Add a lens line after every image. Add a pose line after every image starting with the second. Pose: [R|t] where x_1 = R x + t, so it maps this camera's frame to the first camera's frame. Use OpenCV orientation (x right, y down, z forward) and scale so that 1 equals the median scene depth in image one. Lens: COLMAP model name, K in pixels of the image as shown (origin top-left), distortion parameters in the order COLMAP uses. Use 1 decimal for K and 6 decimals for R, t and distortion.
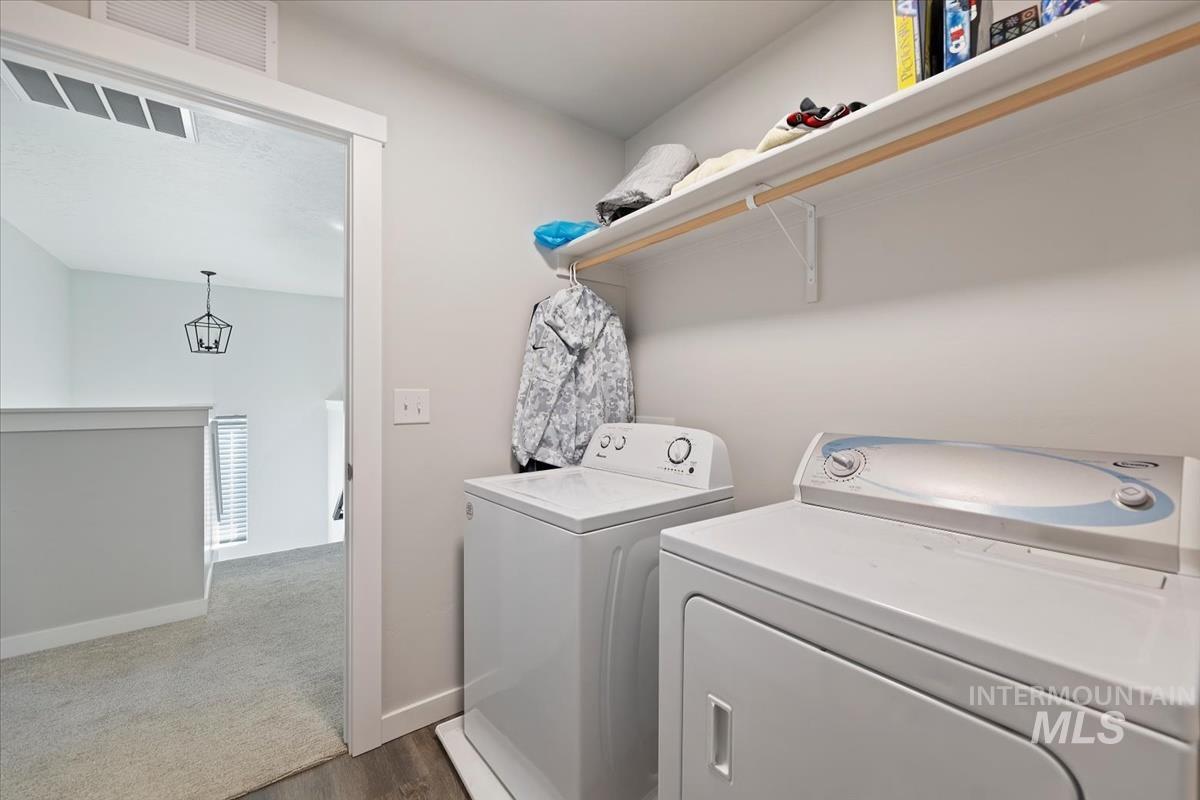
lens RADIAL K [[467.4, 0, 600.1], [0, 467.4, 399.3], [0, 0, 1]] dist [-0.001887, -0.000208]
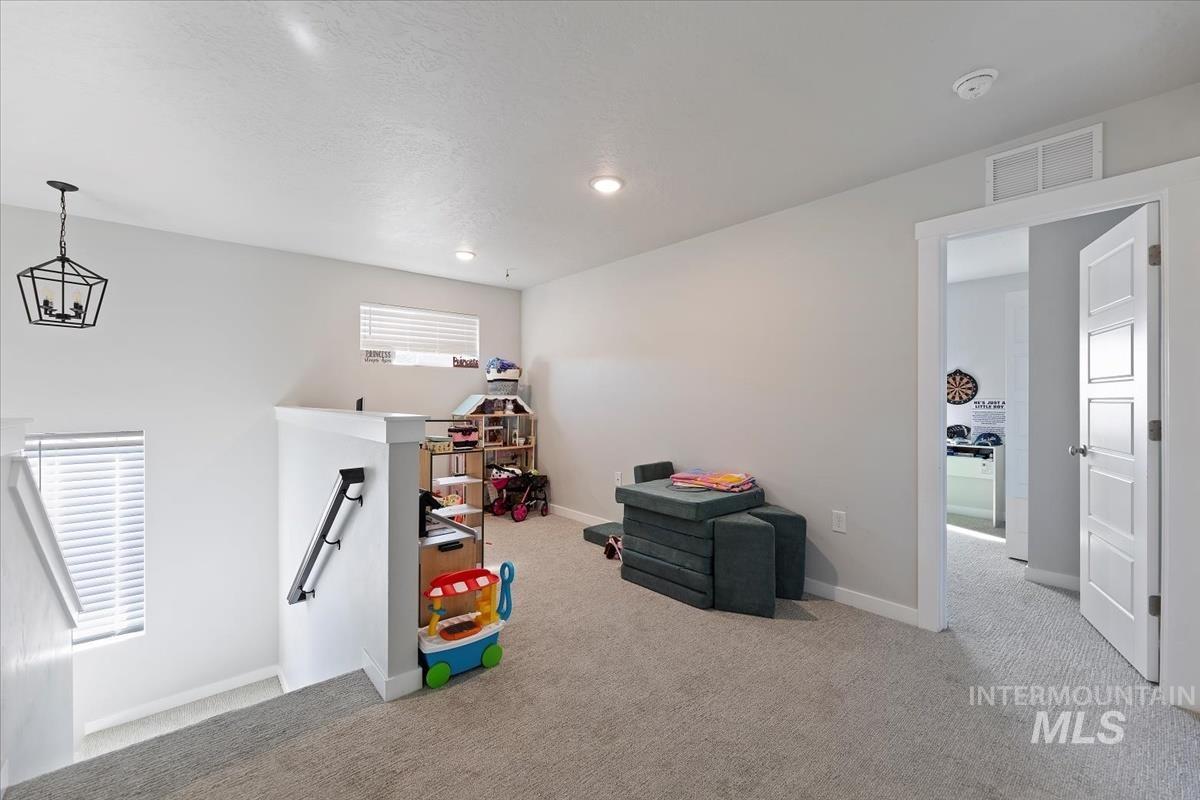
lens RADIAL K [[467.4, 0, 601.8], [0, 467.4, 399.8], [0, 0, 1]] dist [-0.001887, -0.000208]
pose [[0.996768, -0.009563, 0.079757, -0.218058], [0.010557, 0.999872, -0.012053, 0.007365], [-0.079632, 0.012856, 0.996741, 0.368871]]
